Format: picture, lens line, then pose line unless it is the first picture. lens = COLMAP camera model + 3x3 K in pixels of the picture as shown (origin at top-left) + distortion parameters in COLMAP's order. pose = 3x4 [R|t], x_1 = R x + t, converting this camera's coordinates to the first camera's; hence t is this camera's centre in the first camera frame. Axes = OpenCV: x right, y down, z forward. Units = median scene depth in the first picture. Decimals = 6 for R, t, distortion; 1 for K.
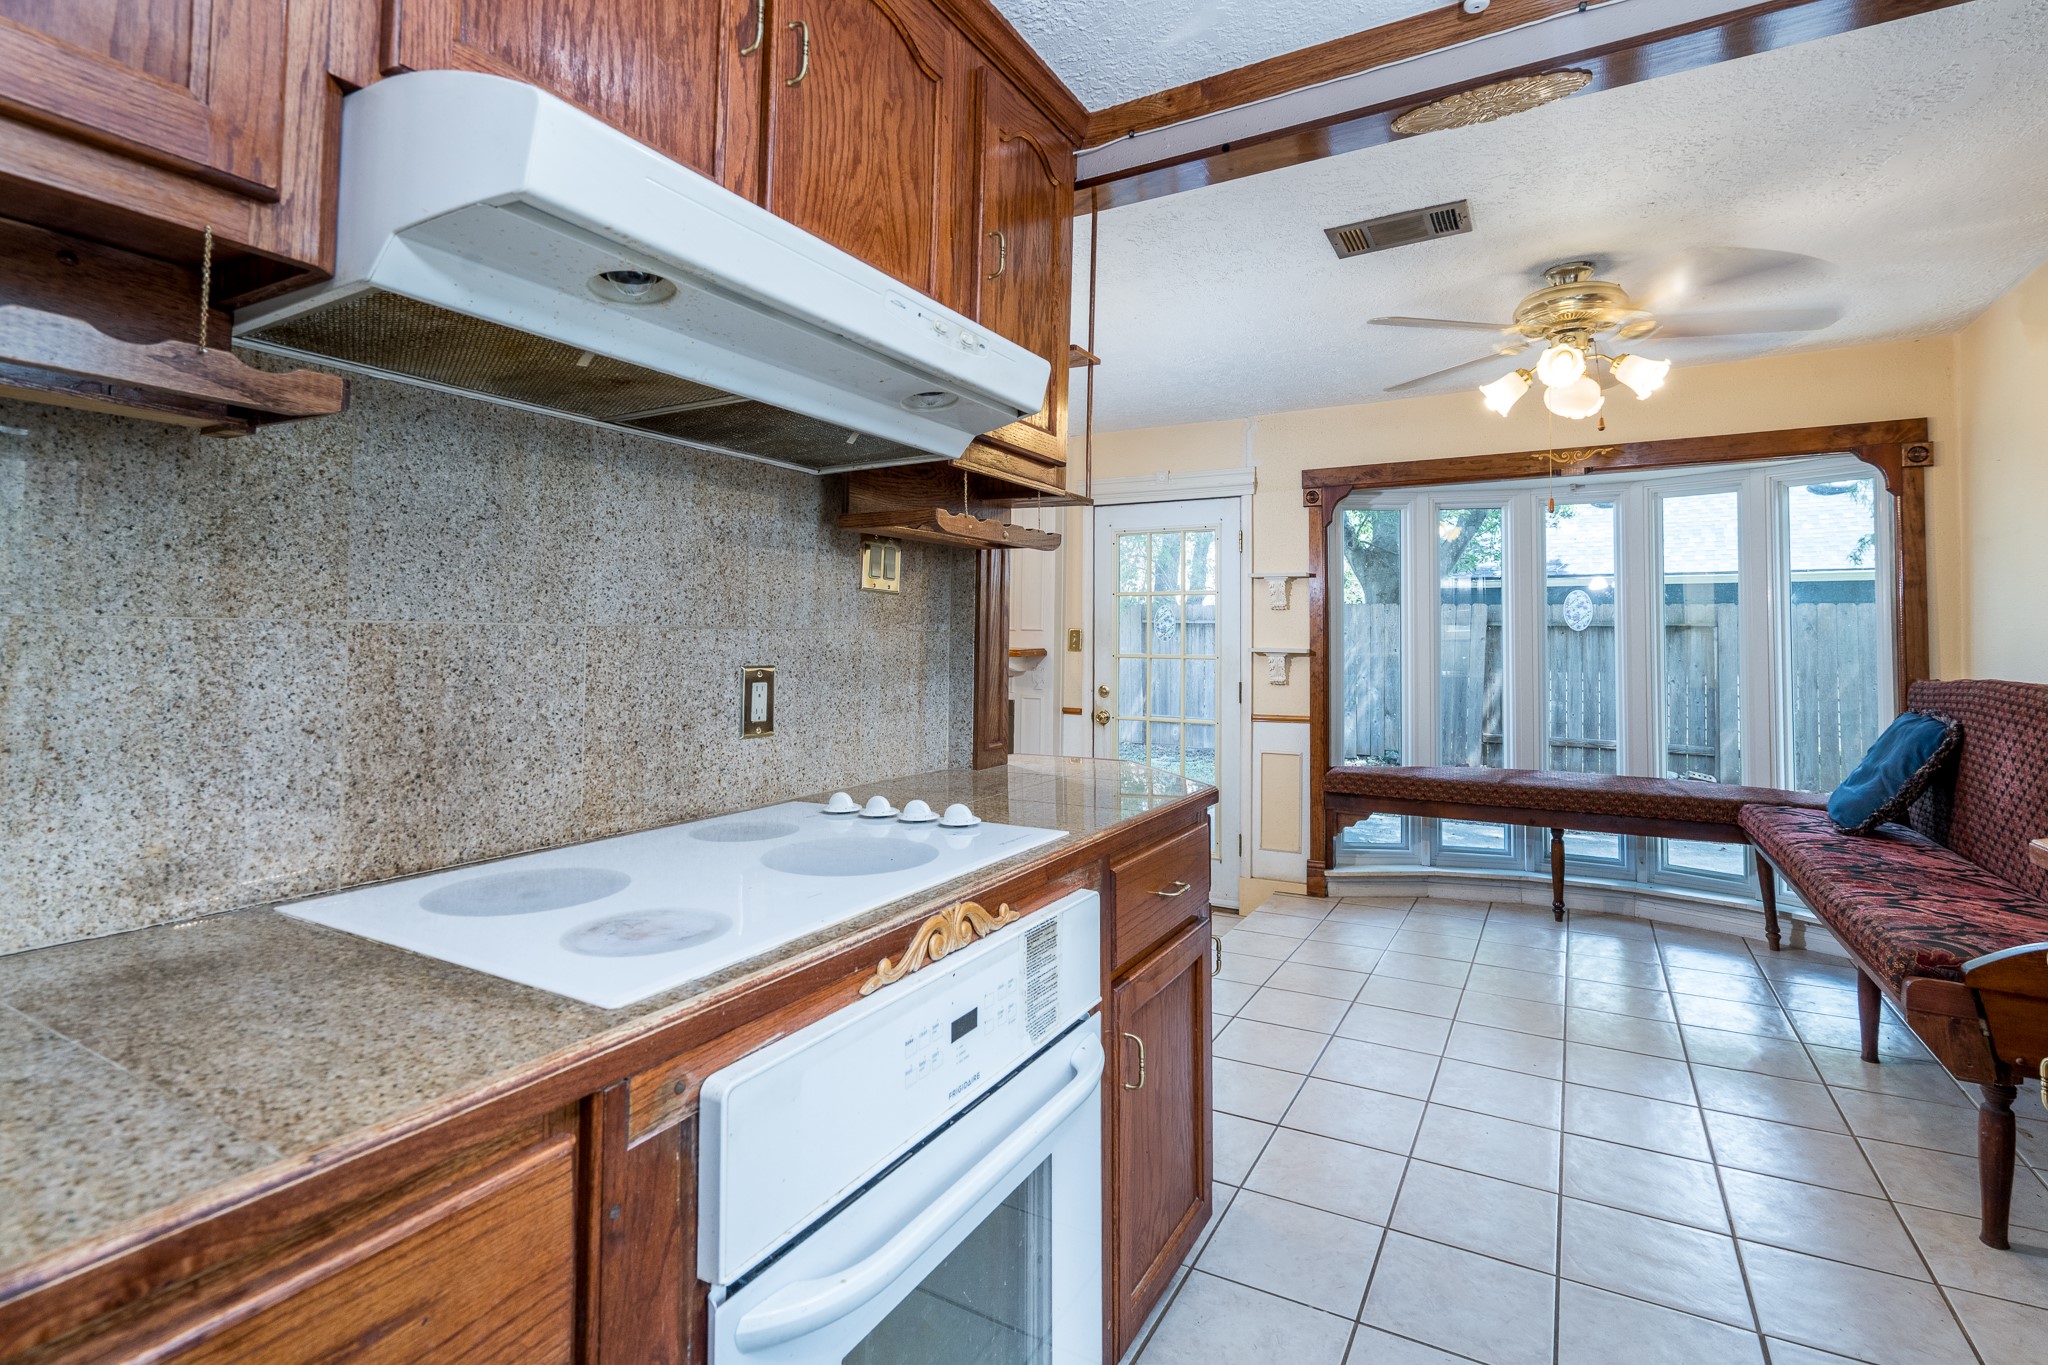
lens RADIAL K [[977.8, 0, 1019.1], [0, 977.8, 603.0], [0, 0, 1]] dist [-0.000992, 0.002146]
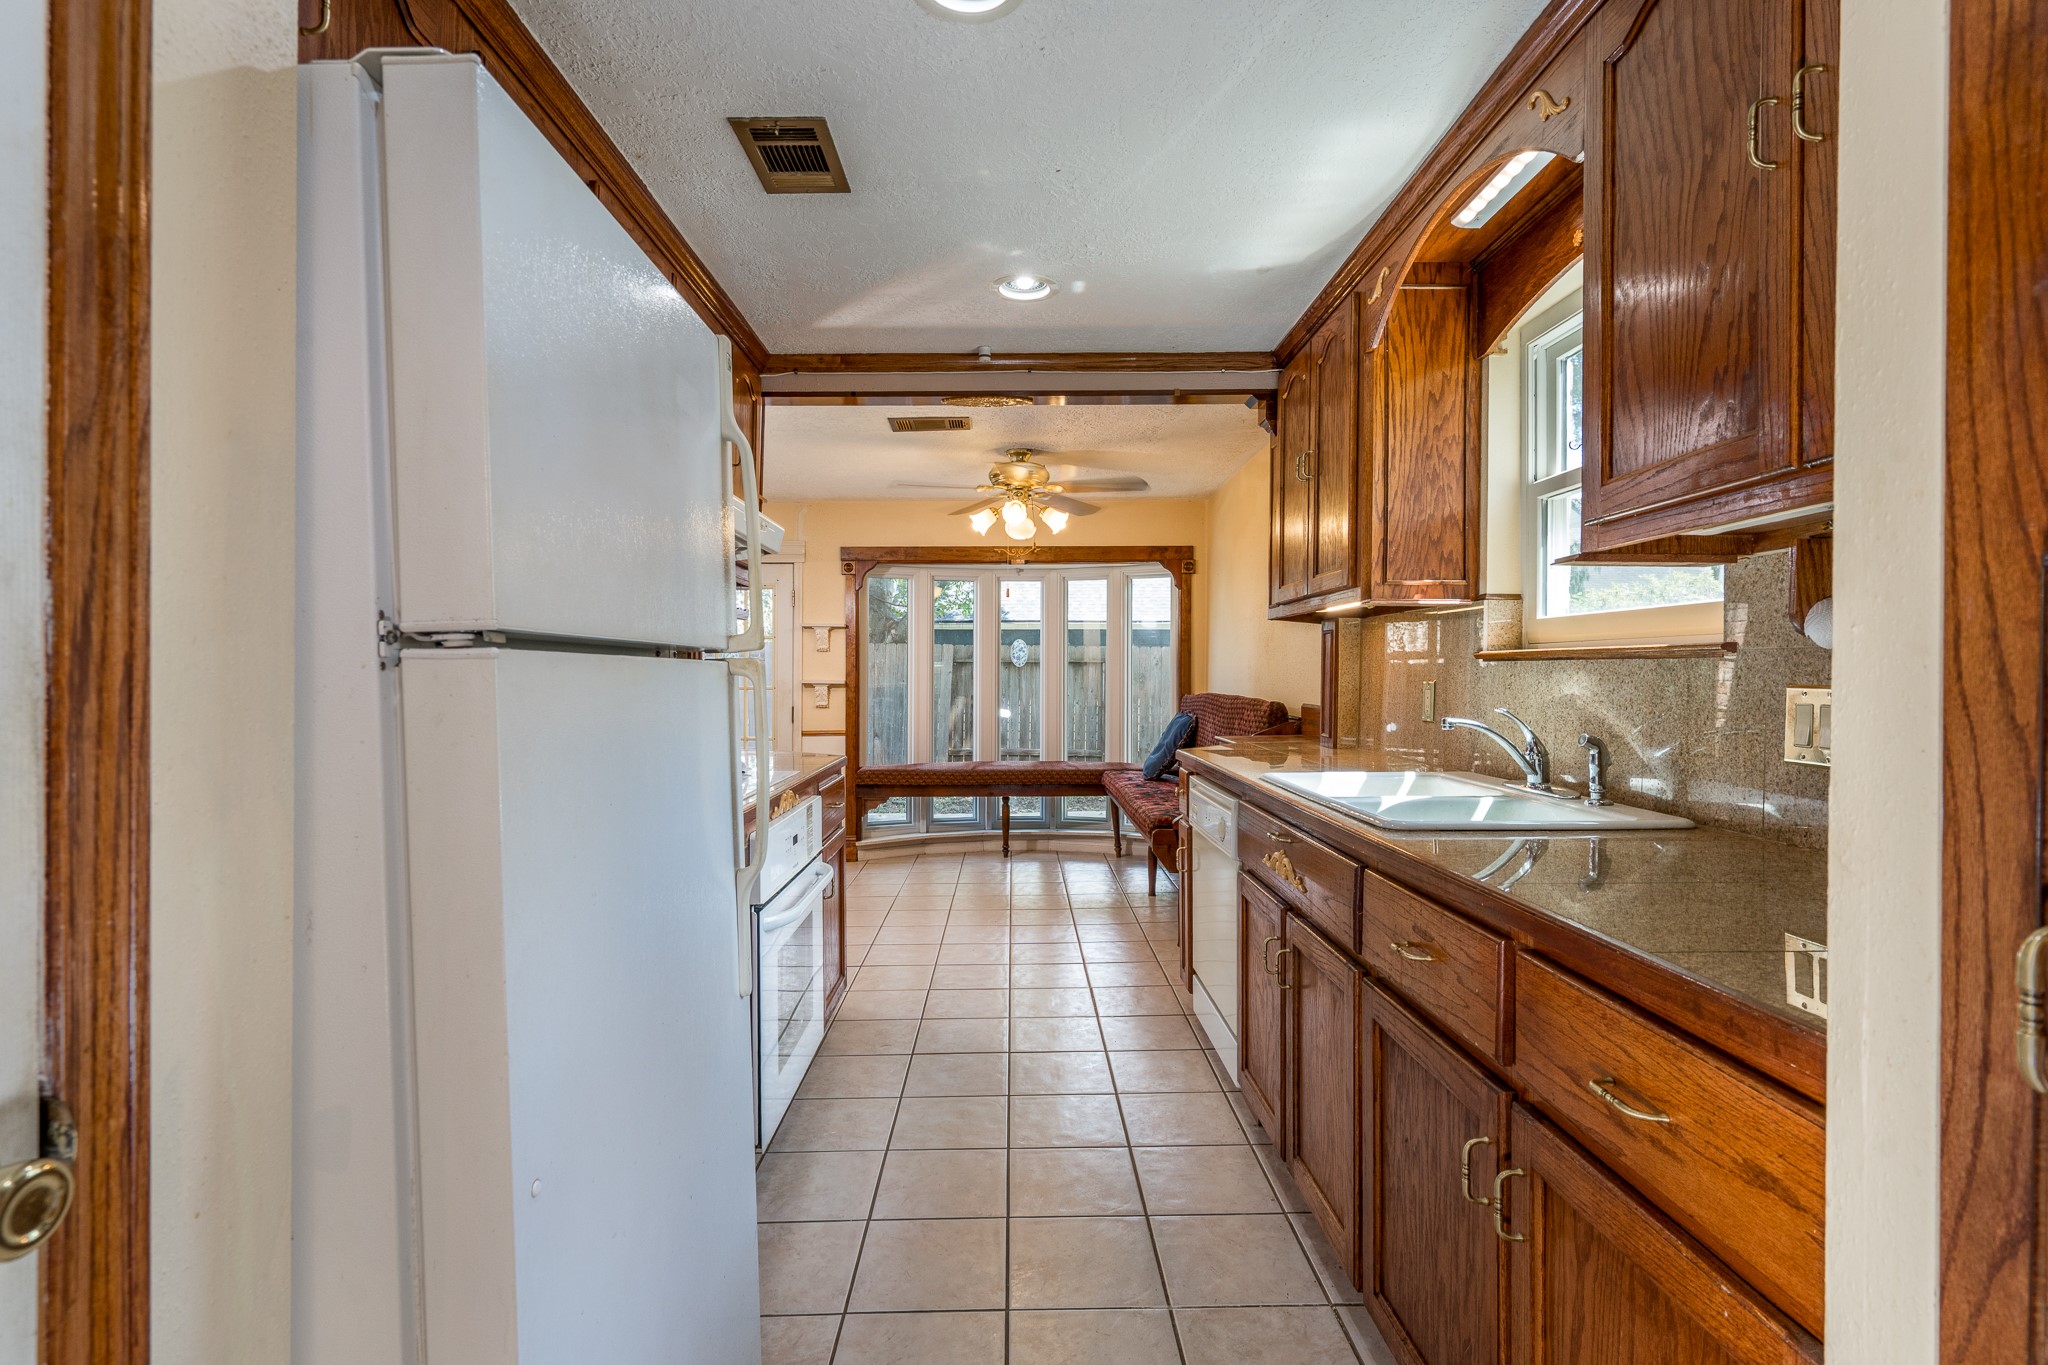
lens RADIAL K [[977.8, 0, 1023.5], [0, 977.8, 667.8], [0, 0, 1]] dist [-0.000992, 0.002146]
pose [[0.863428, -0.001833, 0.504469, -0.184747], [-0.013883, 0.999528, 0.027393, -0.011454], [-0.504281, -0.030655, 0.862995, -0.307558]]
